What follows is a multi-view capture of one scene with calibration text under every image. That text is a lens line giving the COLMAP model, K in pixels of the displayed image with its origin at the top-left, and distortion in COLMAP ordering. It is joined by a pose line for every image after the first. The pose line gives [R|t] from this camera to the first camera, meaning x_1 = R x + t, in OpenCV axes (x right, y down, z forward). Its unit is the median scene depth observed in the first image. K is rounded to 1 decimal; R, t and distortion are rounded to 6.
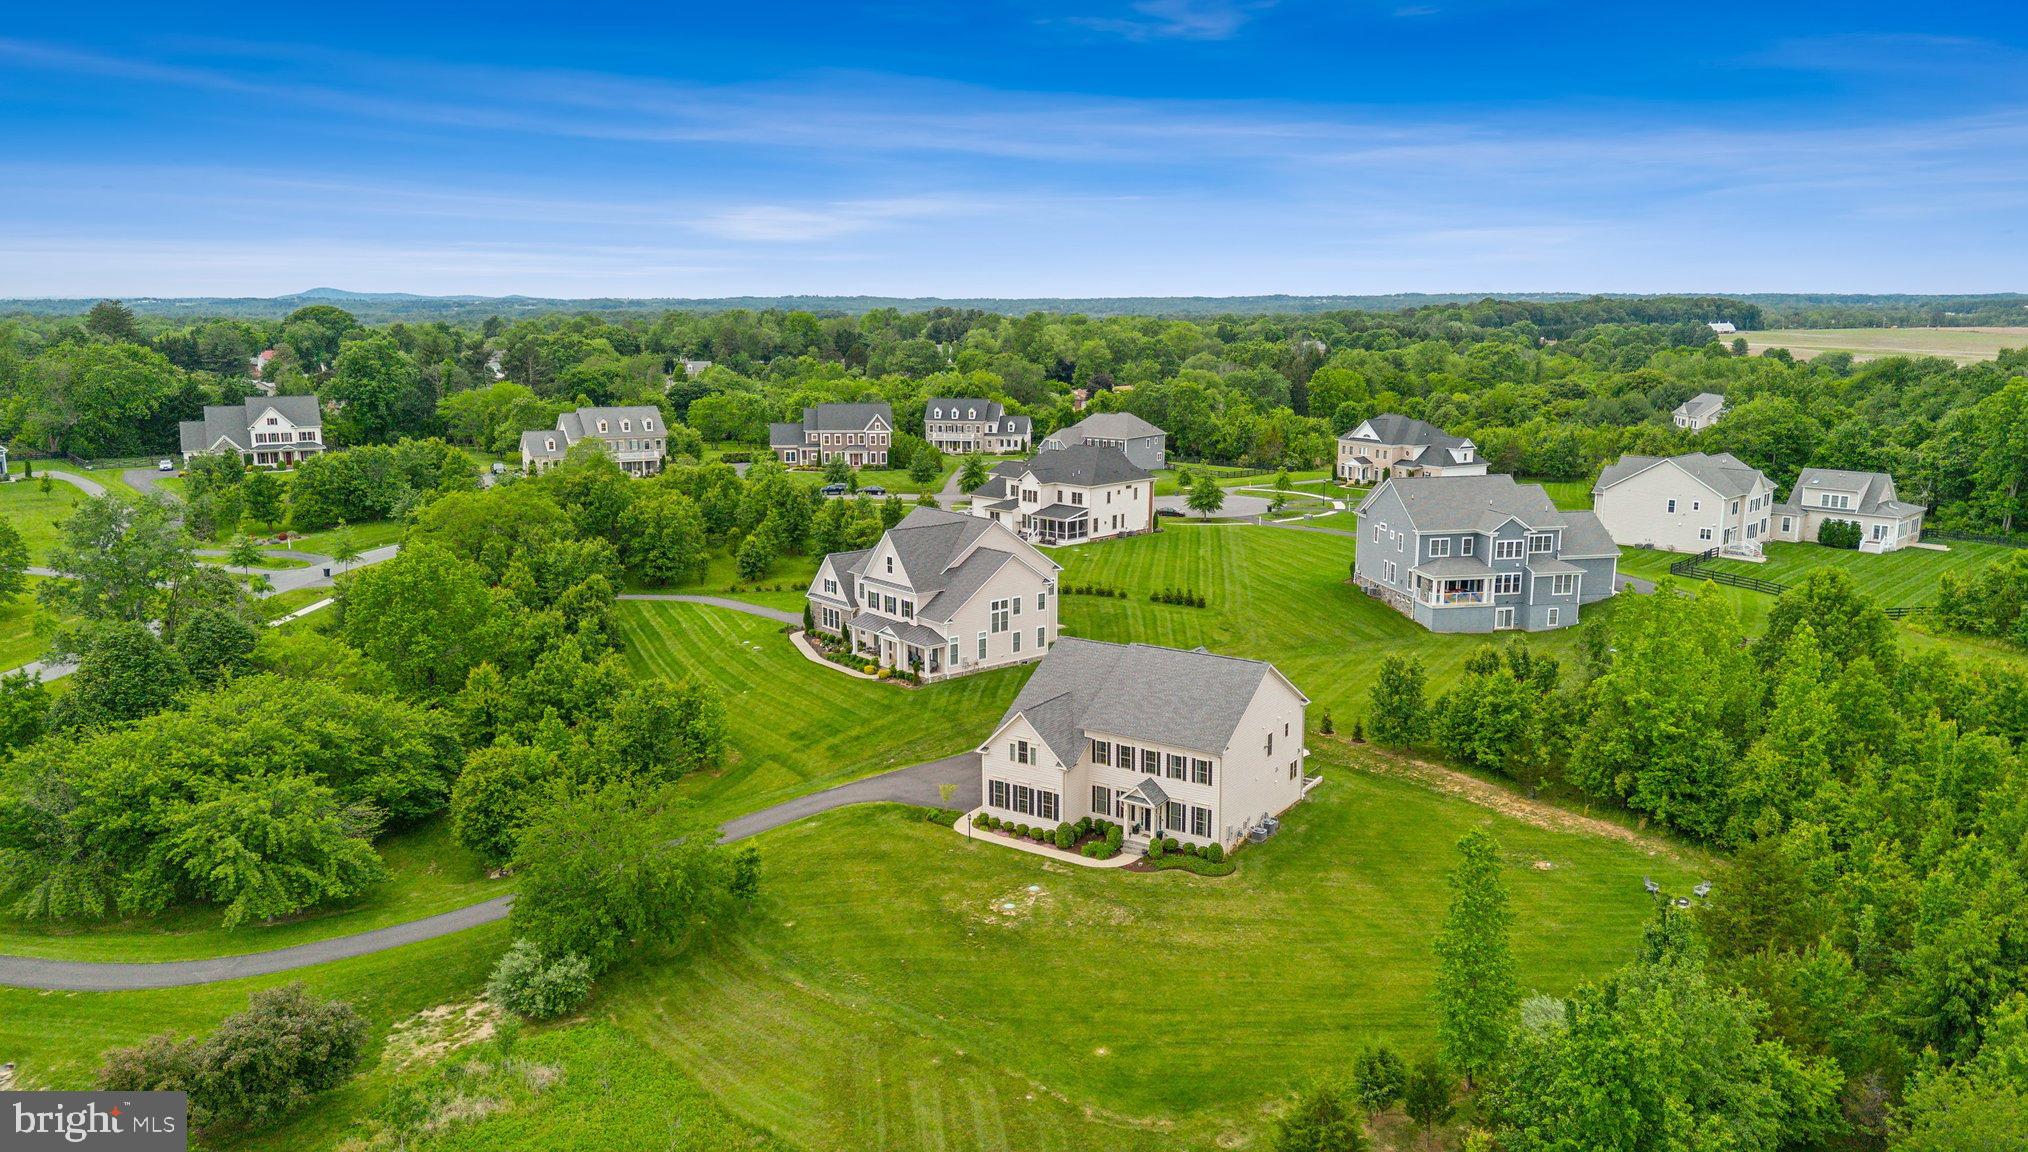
lens RADIAL K [[1444.2, 0, 999.6], [0, 1444.2, 517.5], [0, 0, 1]] dist [0.080883, -0.107022]
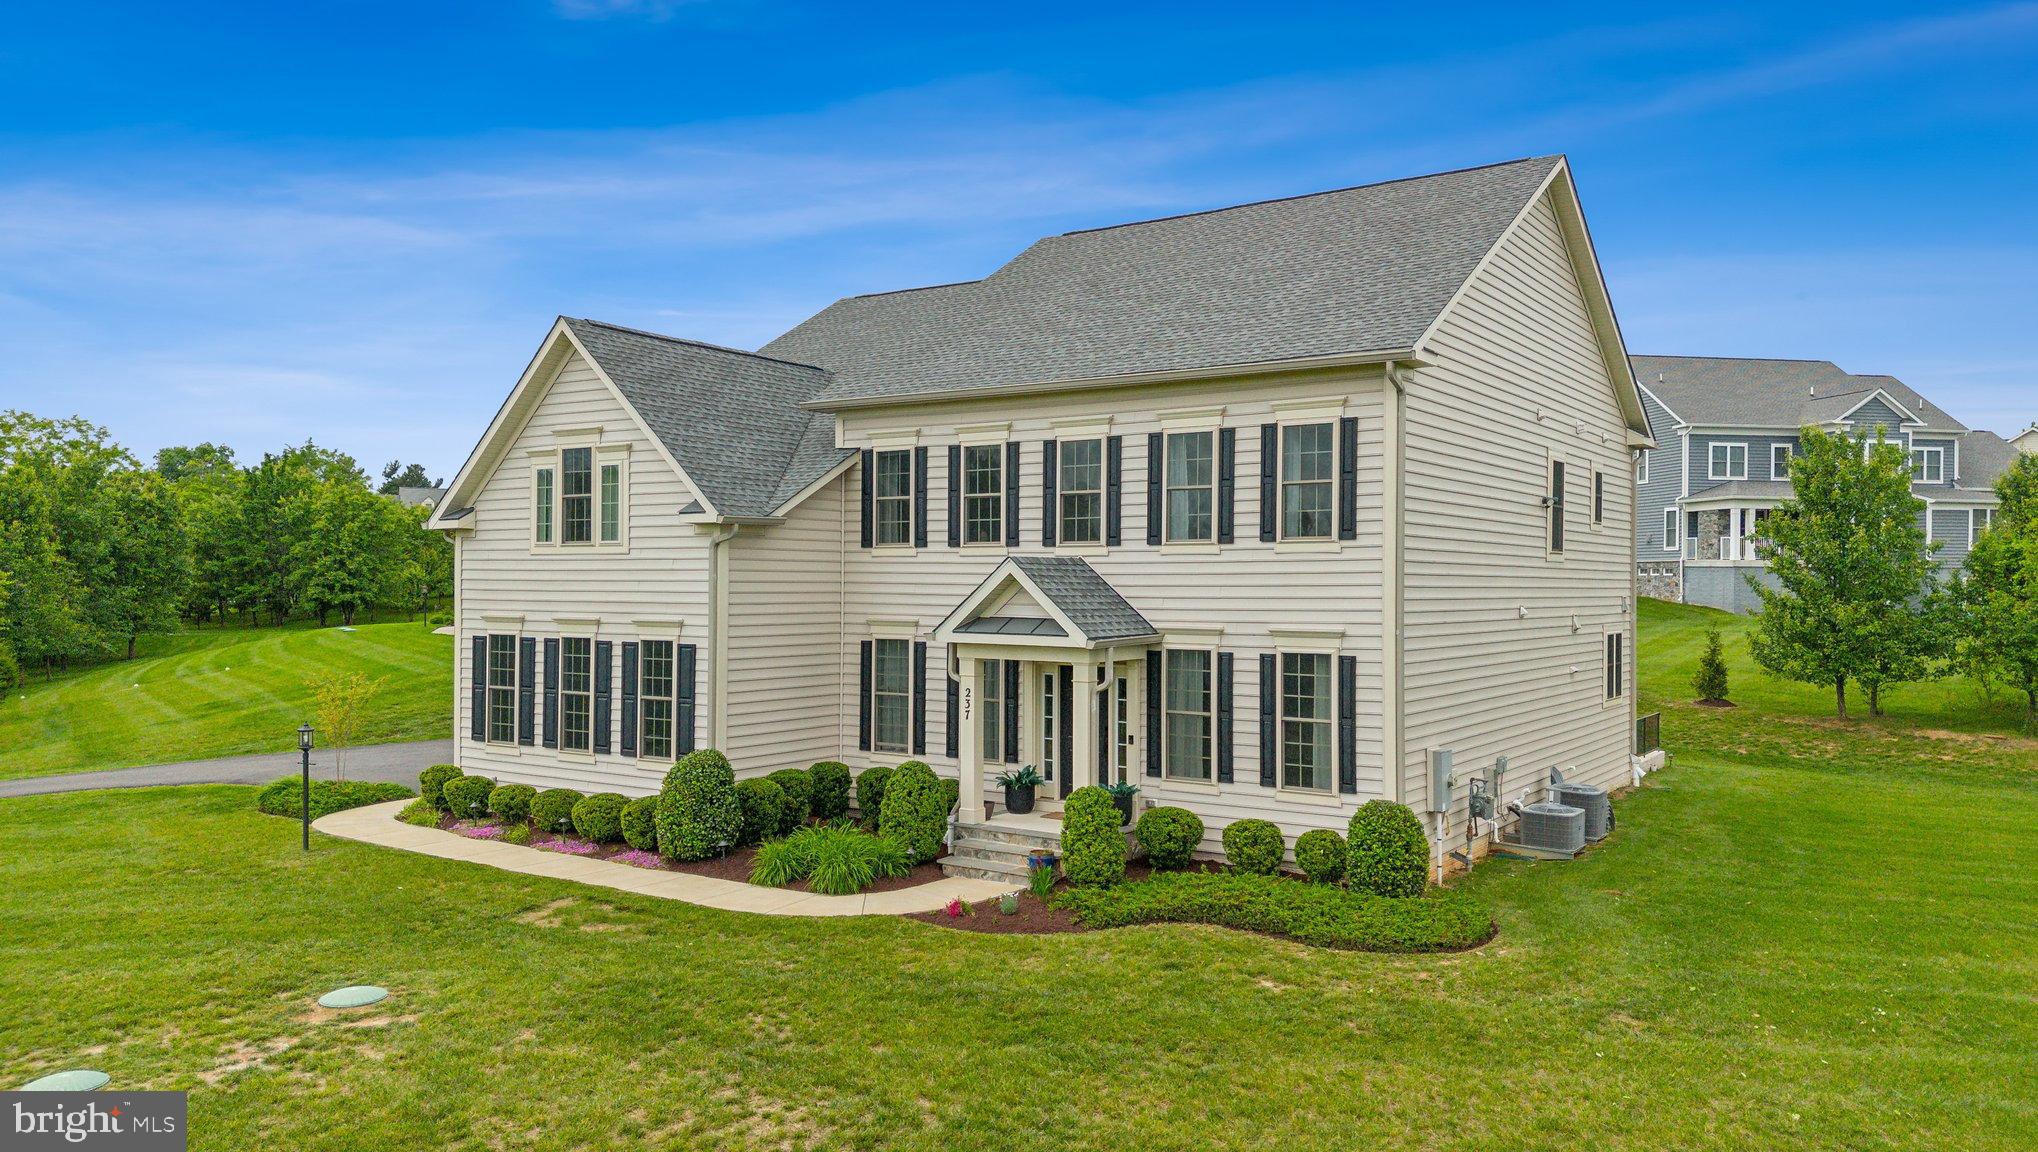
lens RADIAL K [[1444.1, 0, 1030.0], [0, 1444.1, 575.2], [0, 0, 1]] dist [0.096133, -0.094728]
pose [[0.999934, 0.006963, -0.009126, 0.070510], [-0.008255, 0.988623, -0.150191, 0.155607], [0.007976, 0.150256, 0.988615, 0.553560]]
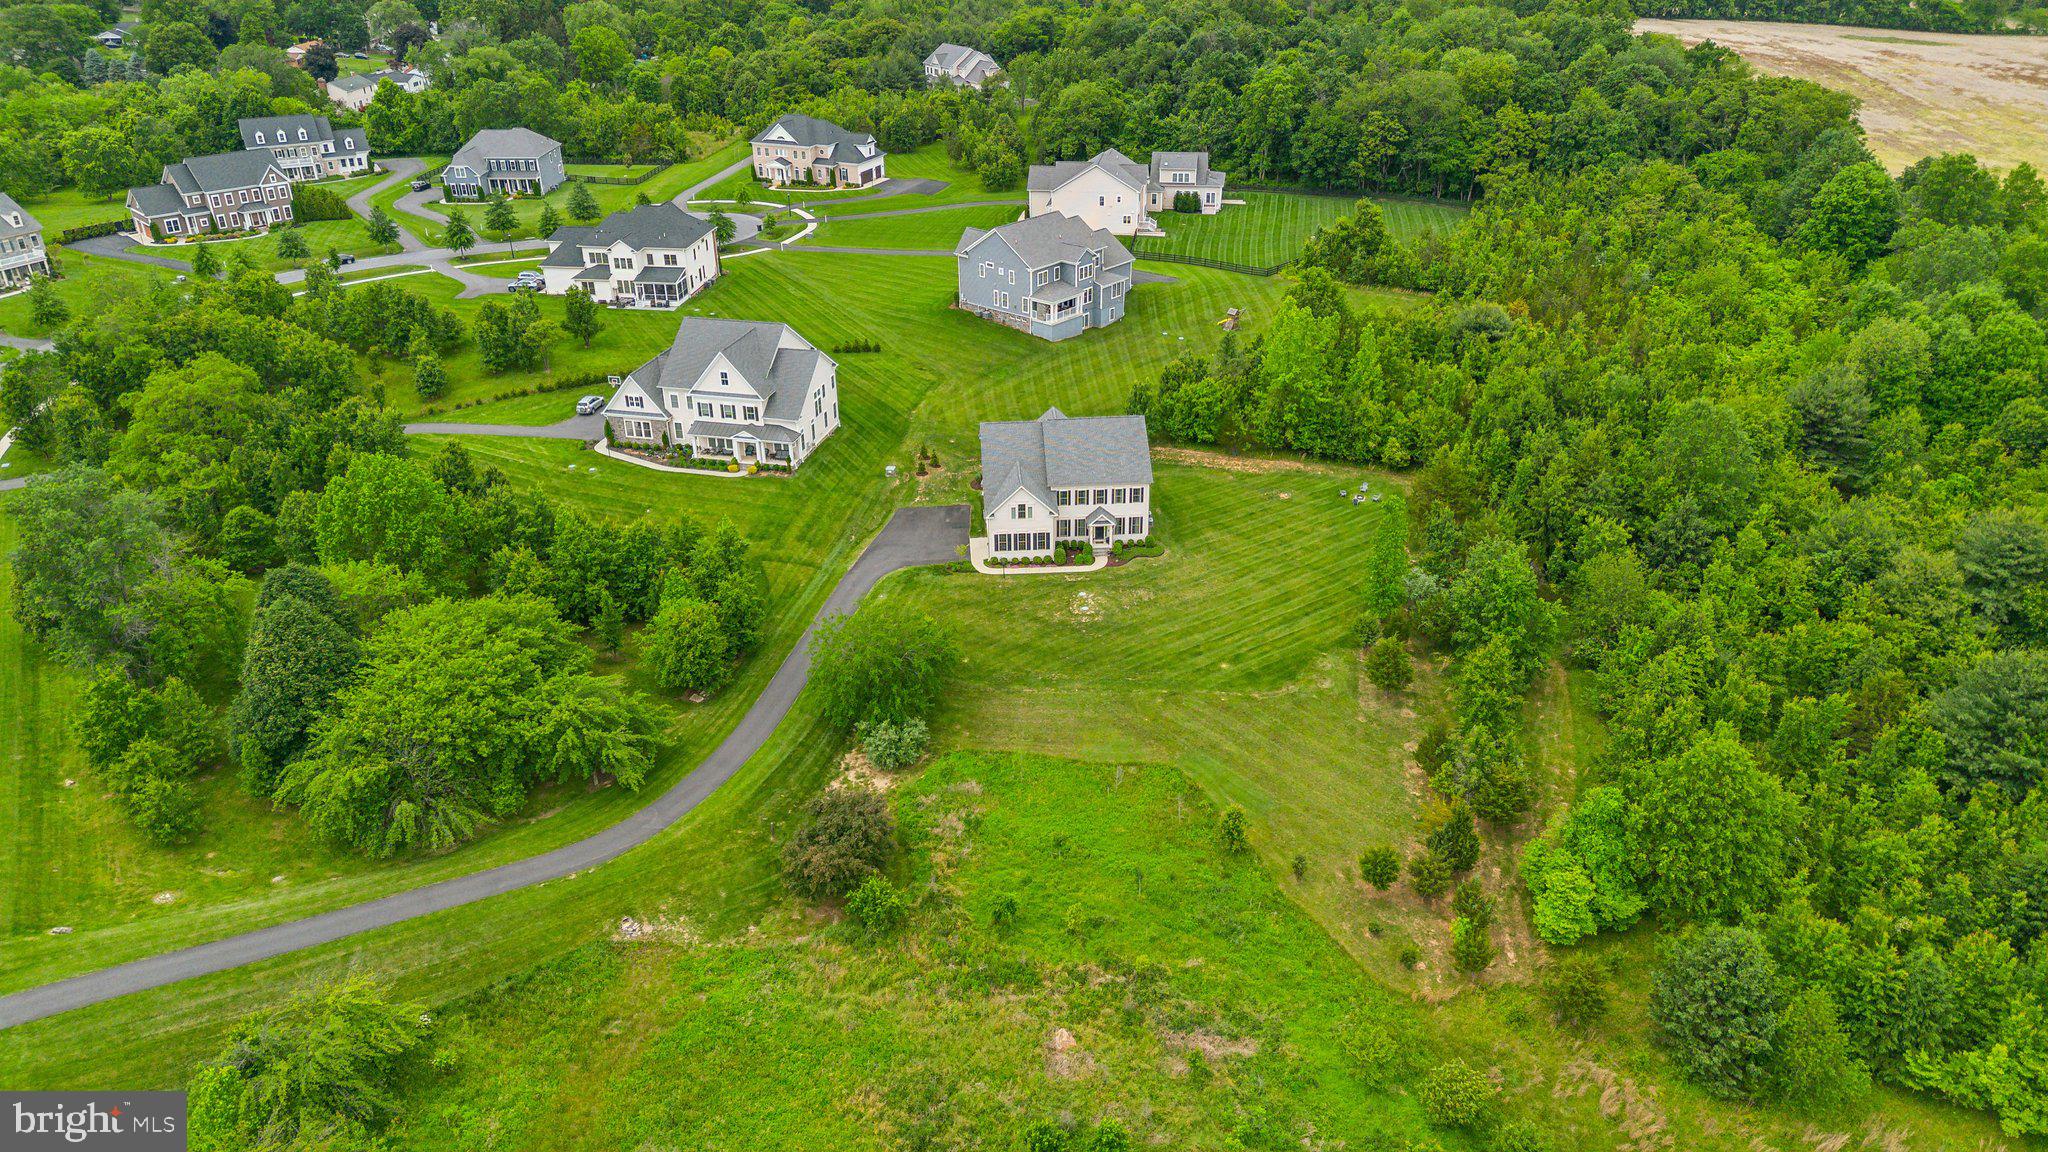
lens RADIAL K [[1452.9, 0, 1018.0], [0, 1452.9, 563.5], [0, 0, 1]] dist [0.076161, -0.077792]
pose [[0.800738, -0.273521, 0.532921, -0.578039], [0.100780, 0.938496, 0.330256, -0.202652], [-0.590476, -0.210741, 0.779055, -0.118181]]
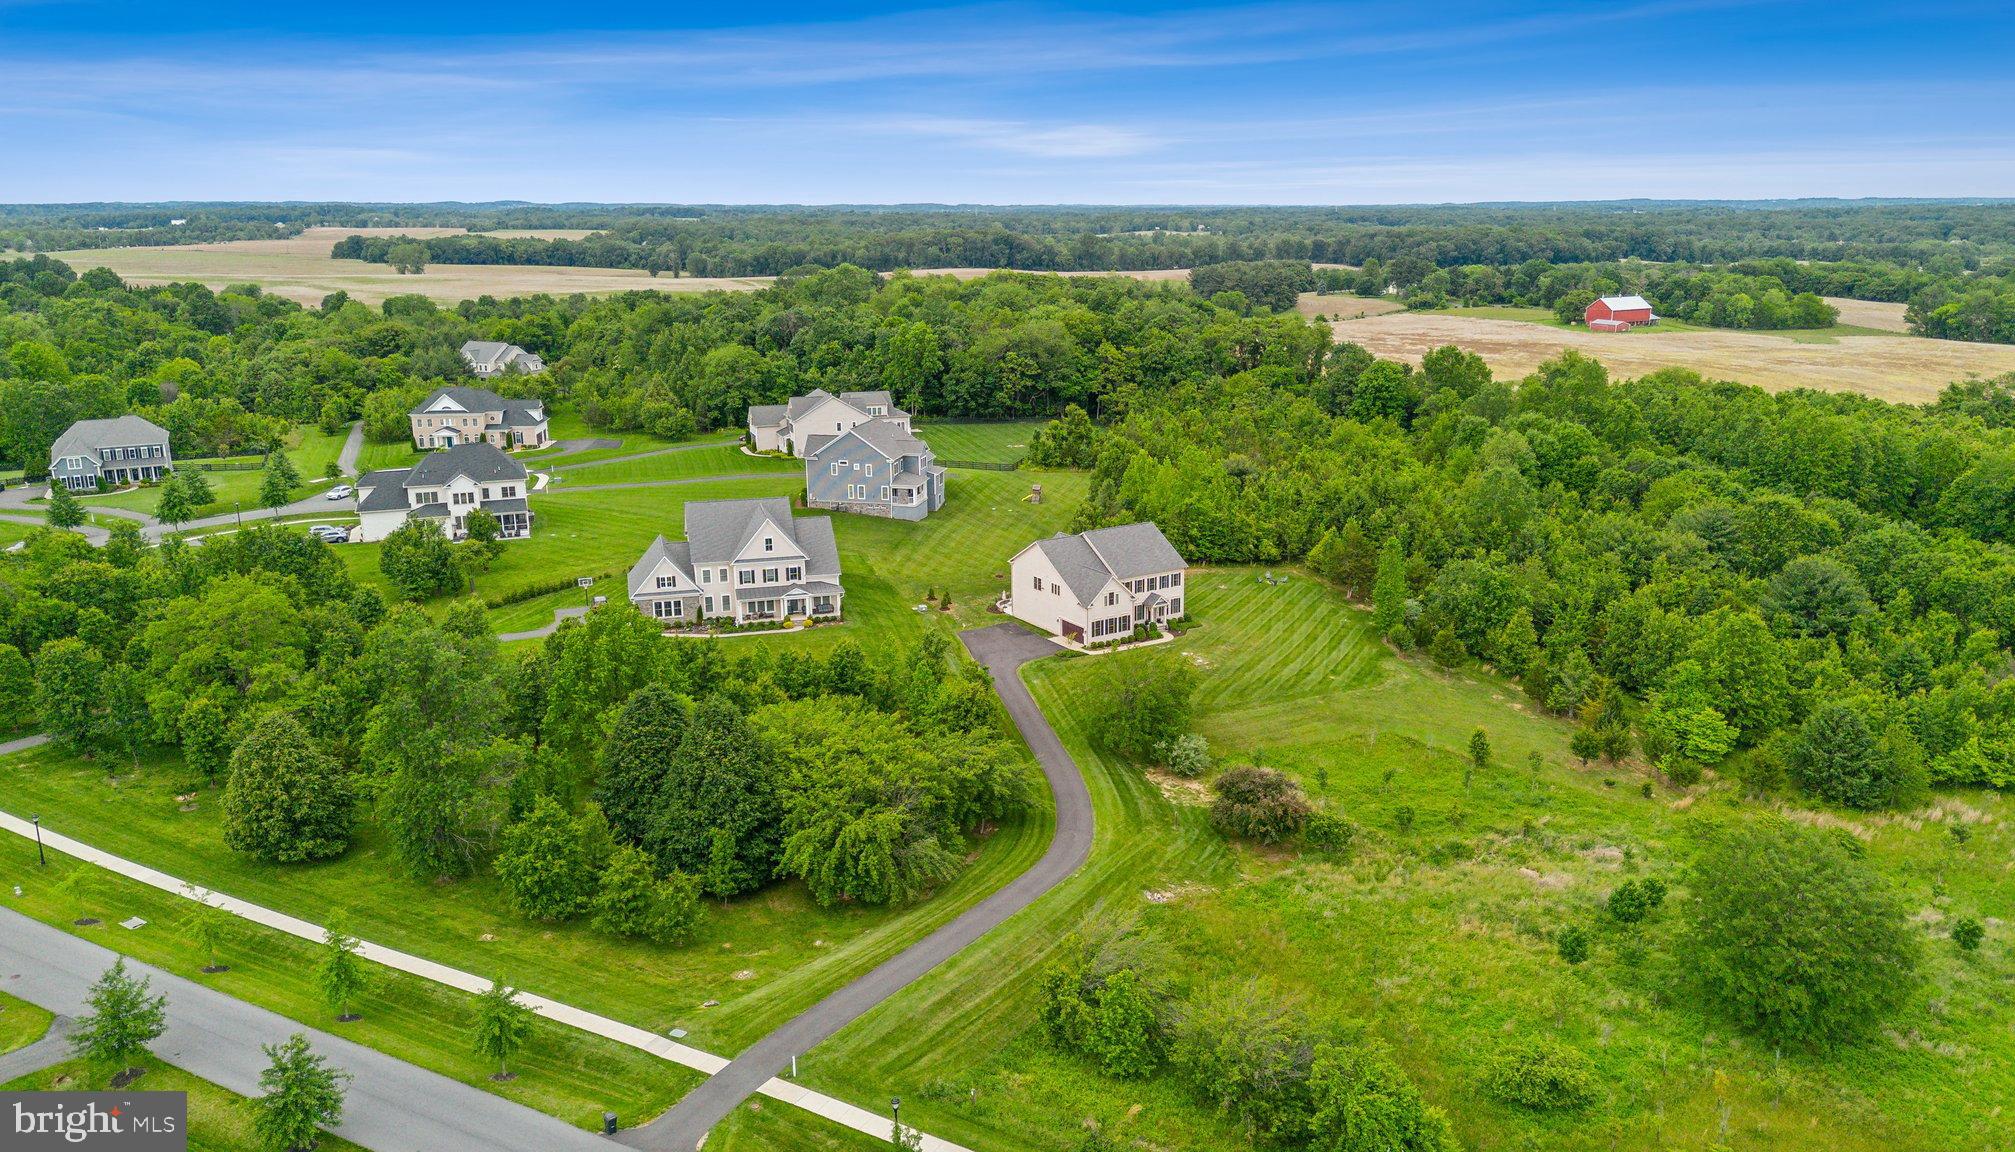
lens RADIAL K [[1441.3, 0, 1030.9], [0, 1441.3, 581.0], [0, 0, 1]] dist [0.136205, -0.200483]
pose [[0.406871, -0.228964, 0.884325, -1.148196], [0.139625, 0.972291, 0.187500, -0.147403], [-0.902752, 0.047185, 0.427566, 0.247353]]
